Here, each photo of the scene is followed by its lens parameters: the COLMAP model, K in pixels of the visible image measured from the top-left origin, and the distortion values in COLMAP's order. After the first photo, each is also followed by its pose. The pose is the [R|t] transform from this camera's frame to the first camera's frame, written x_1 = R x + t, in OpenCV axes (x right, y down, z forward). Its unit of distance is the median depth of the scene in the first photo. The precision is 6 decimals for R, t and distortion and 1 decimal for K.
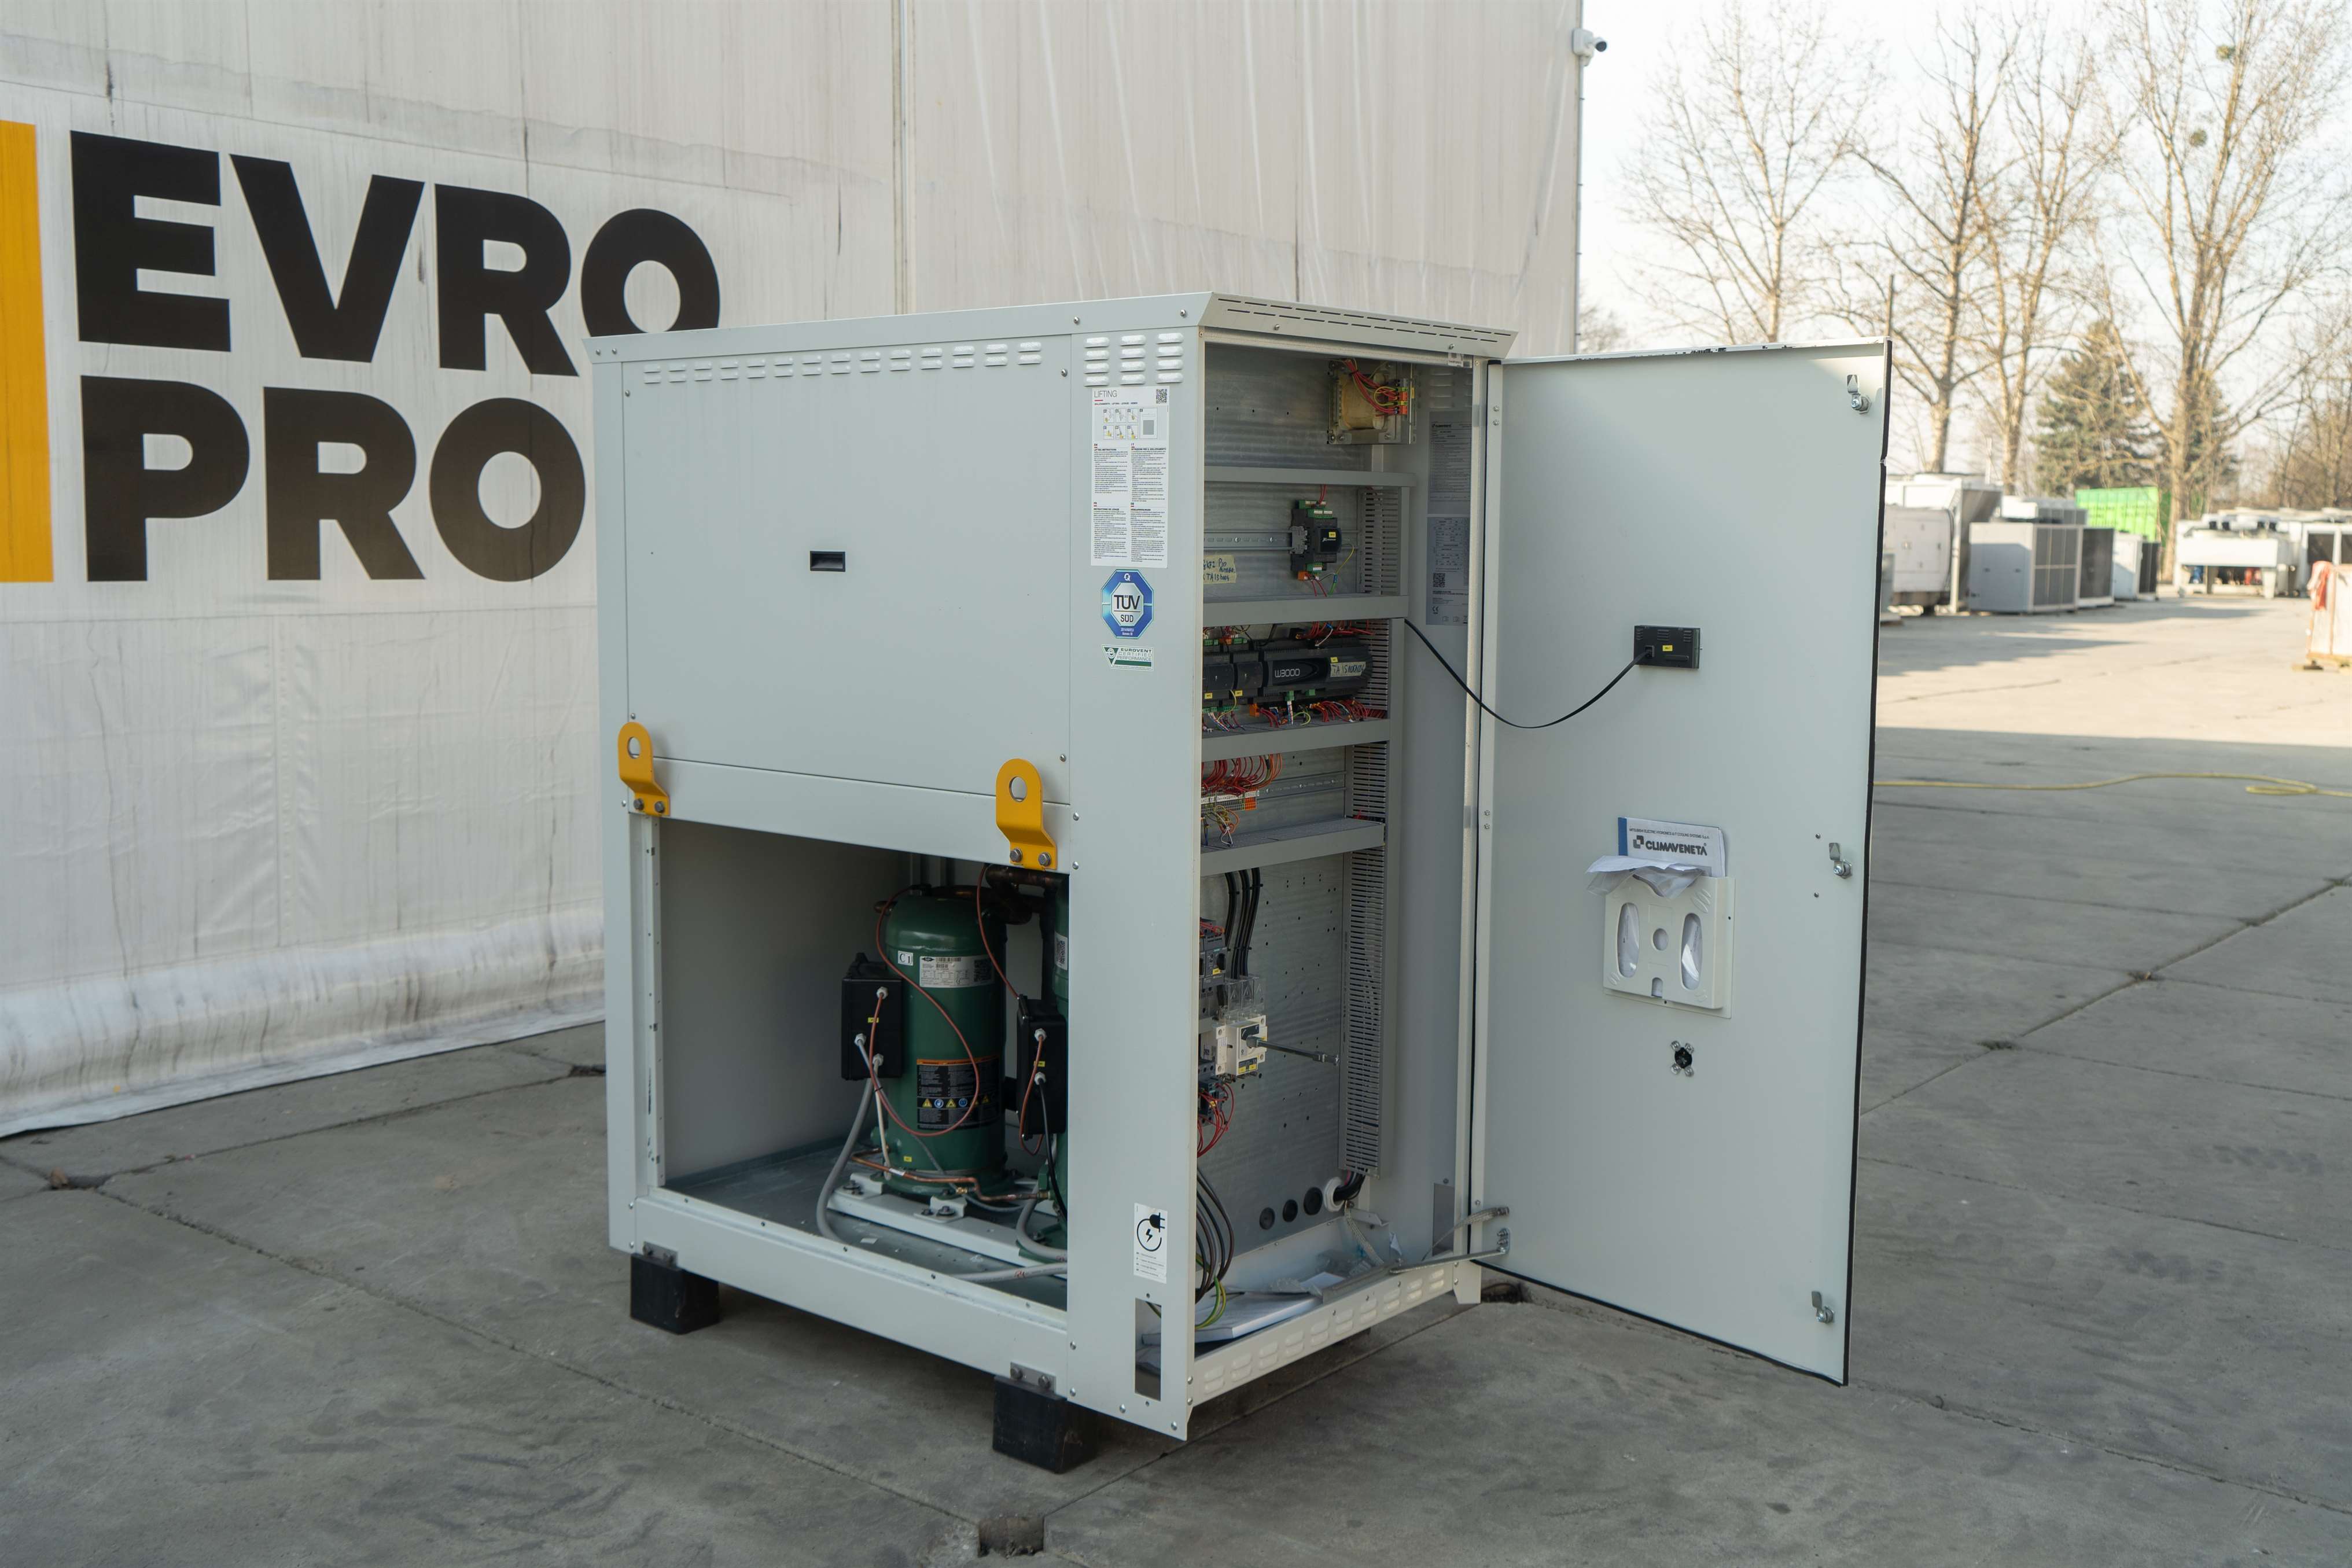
lens RADIAL K [[2321.1, 0, 1176.1], [0, 2321.1, 770.6], [0, 0, 1]] dist [0.020359, 0.000000]
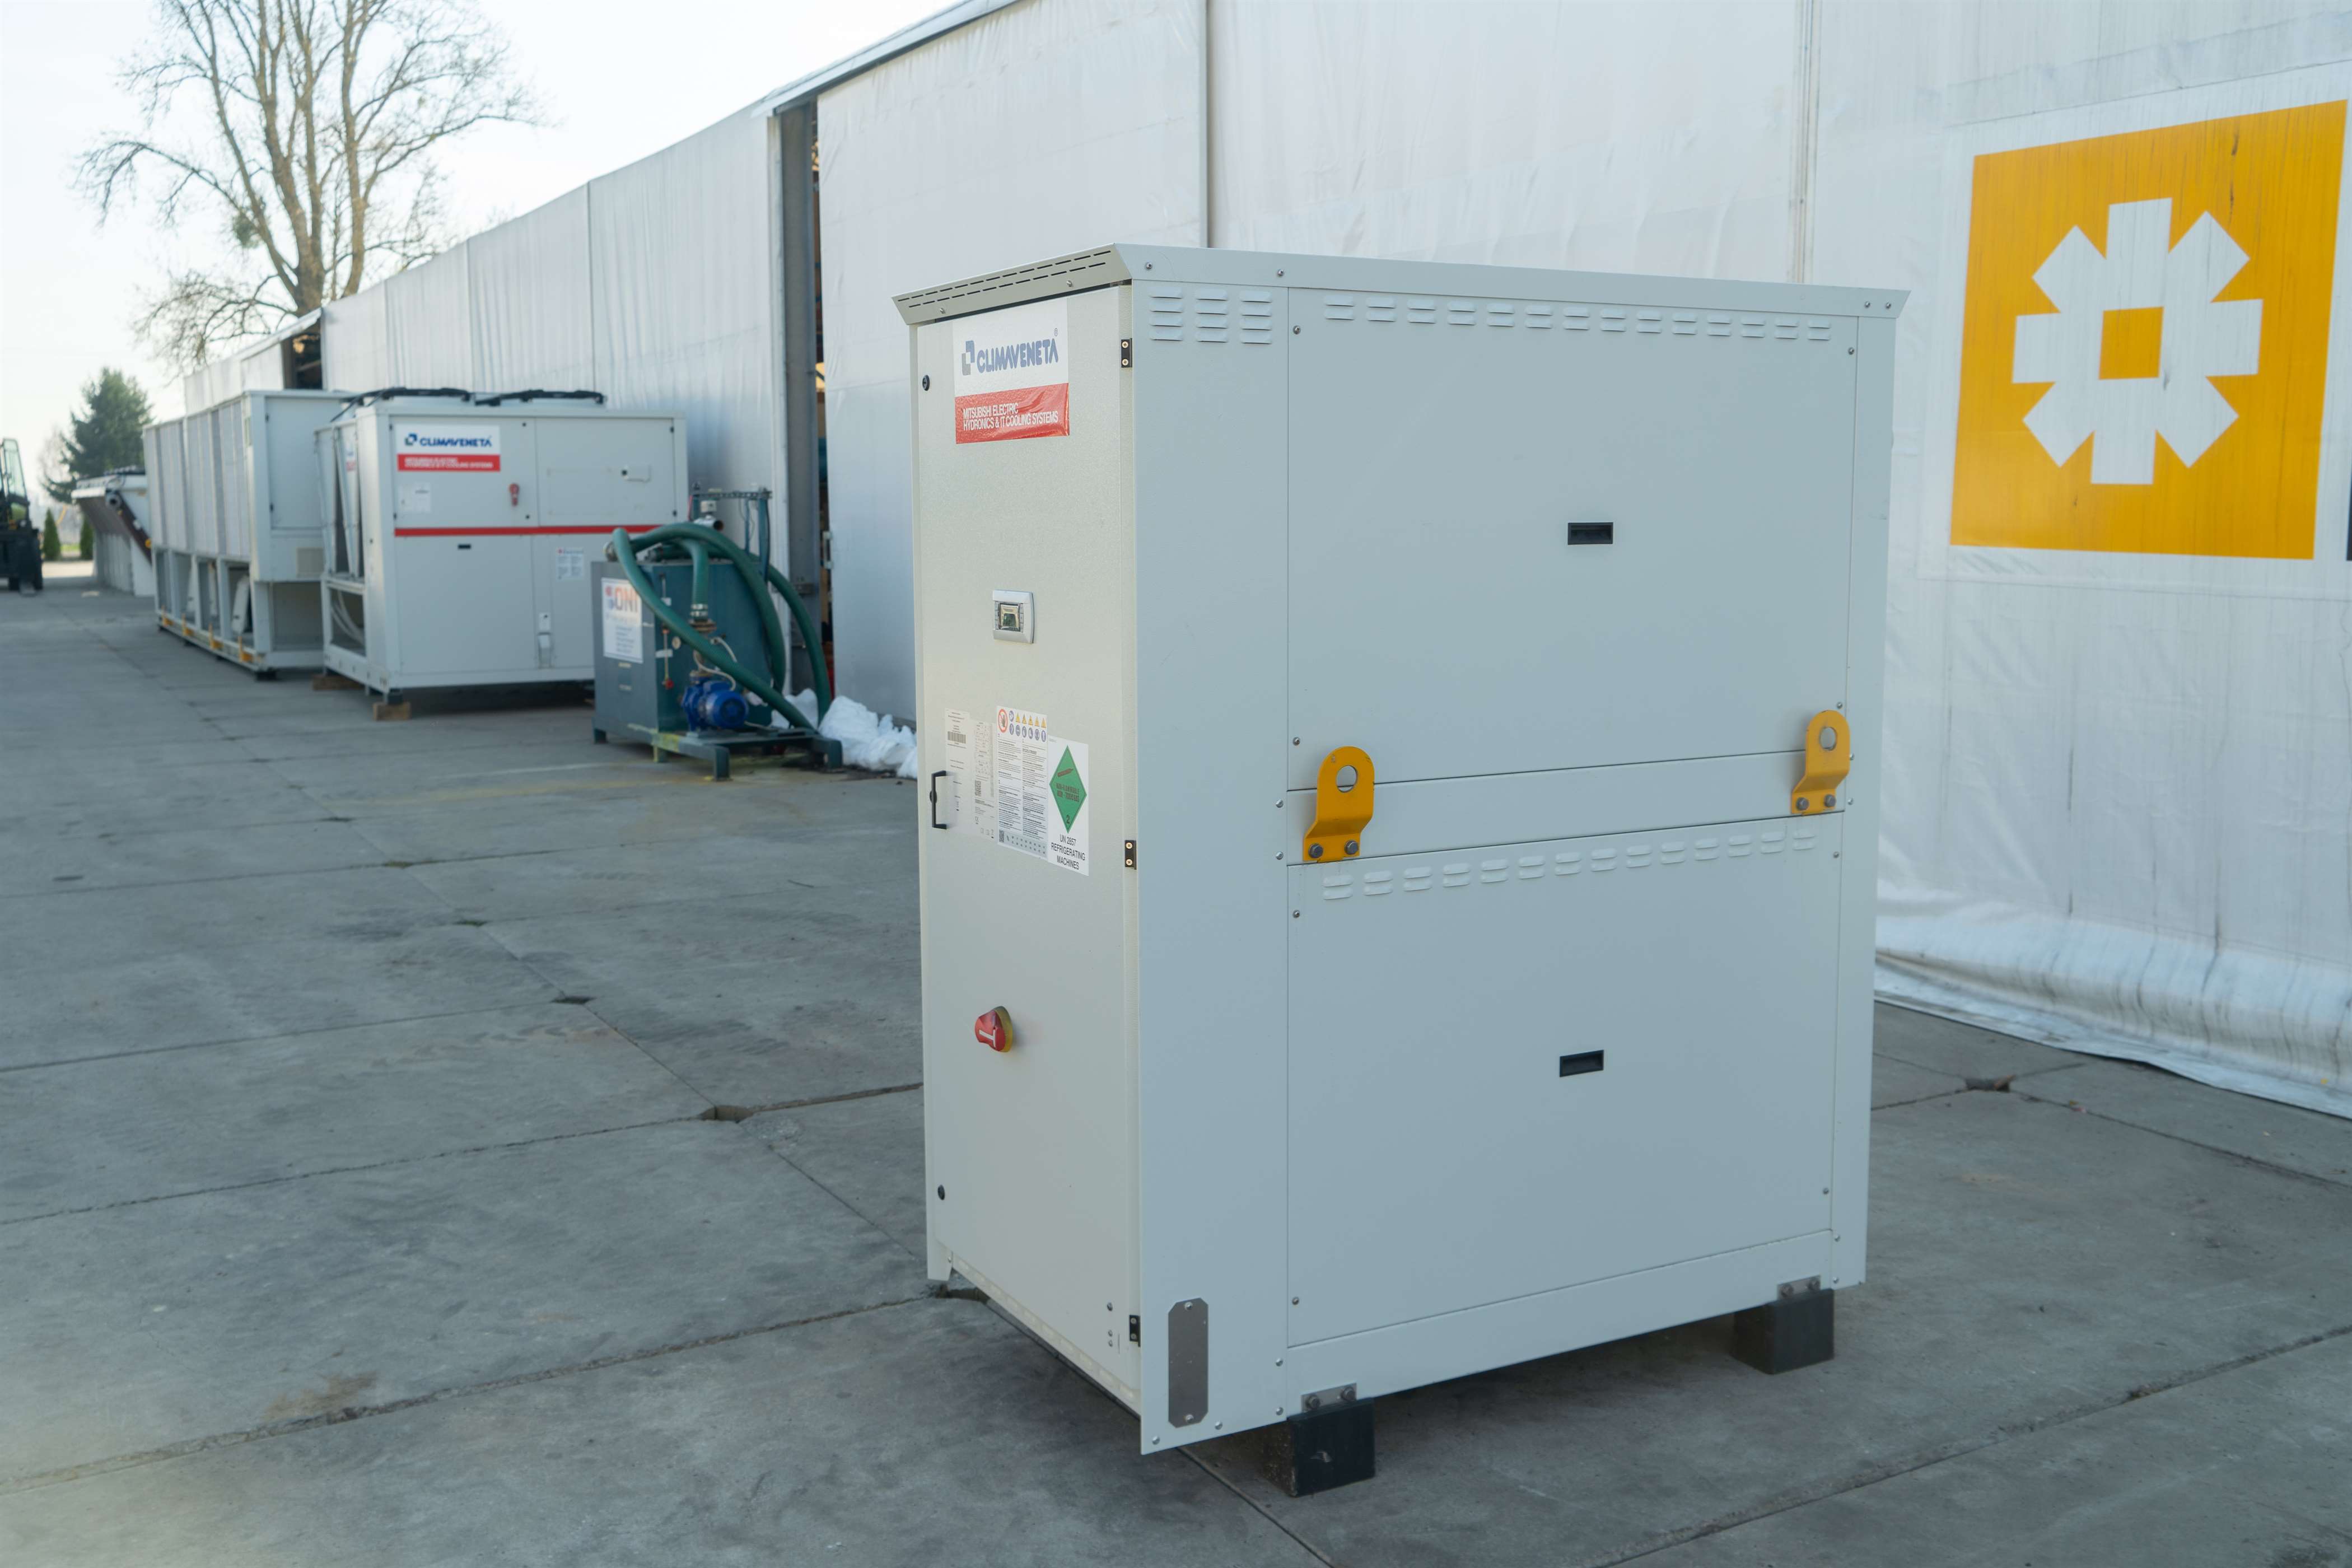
lens RADIAL K [[2183.7, 0, 1187.4], [0, 2183.7, 786.0], [0, 0, 1]] dist [0.010322, 0.000000]
pose [[-0.367584, 0.114760, -0.922882, 0.841471], [-0.099496, 0.981809, 0.161717, -0.130817], [0.924653, 0.151268, -0.349479, 1.309223]]
